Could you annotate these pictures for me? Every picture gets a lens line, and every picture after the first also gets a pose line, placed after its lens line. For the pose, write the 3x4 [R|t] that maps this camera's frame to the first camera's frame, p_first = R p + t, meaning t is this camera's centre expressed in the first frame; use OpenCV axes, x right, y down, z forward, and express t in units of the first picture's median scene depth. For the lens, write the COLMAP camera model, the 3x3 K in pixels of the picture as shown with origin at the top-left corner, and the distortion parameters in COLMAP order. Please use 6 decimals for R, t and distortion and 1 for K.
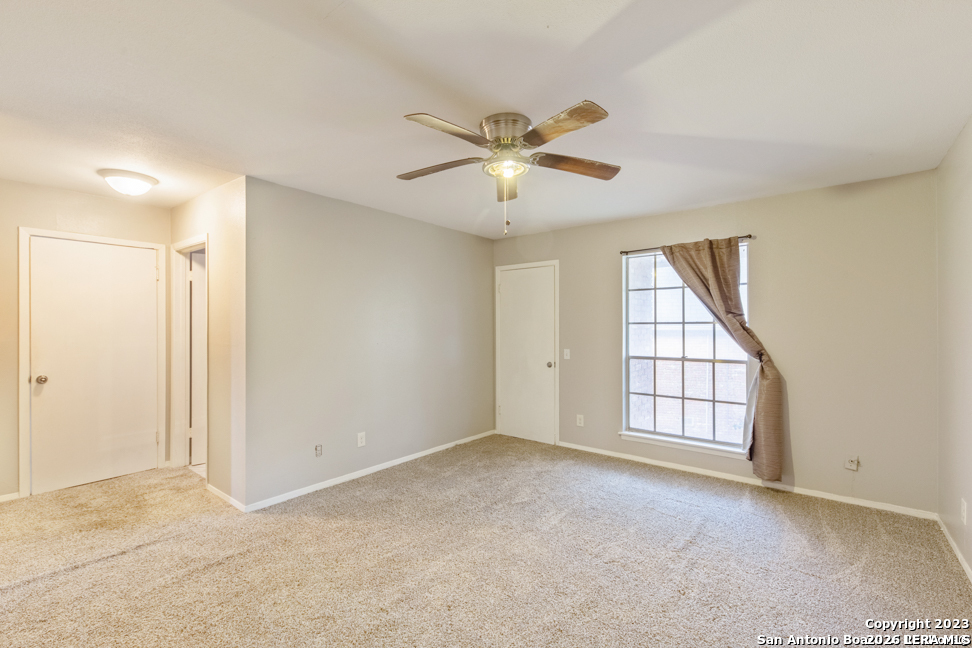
lens RADIAL K [[432.1, 0, 482.1], [0, 432.1, 323.9], [0, 0, 1]] dist [0.003127, -0.000407]
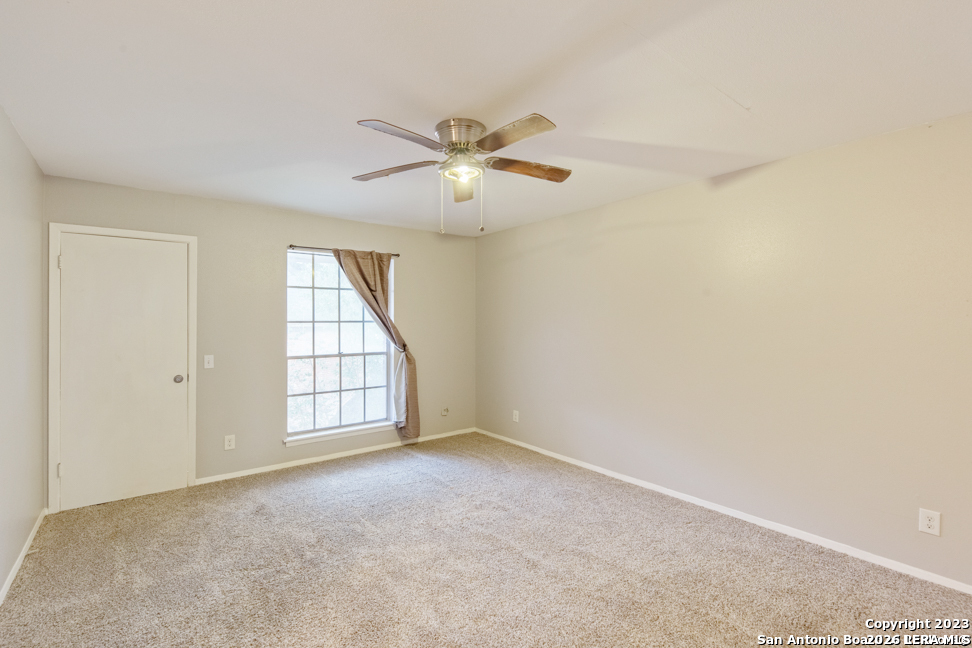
lens RADIAL K [[432.1, 0, 482.1], [0, 432.1, 323.9], [0, 0, 1]] dist [0.003127, -0.000407]
pose [[0.229382, -0.001824, 0.973335, -0.518066], [-0.001157, 0.999997, 0.002147, 0.000441], [-0.973336, -0.001619, 0.229379, 0.408477]]
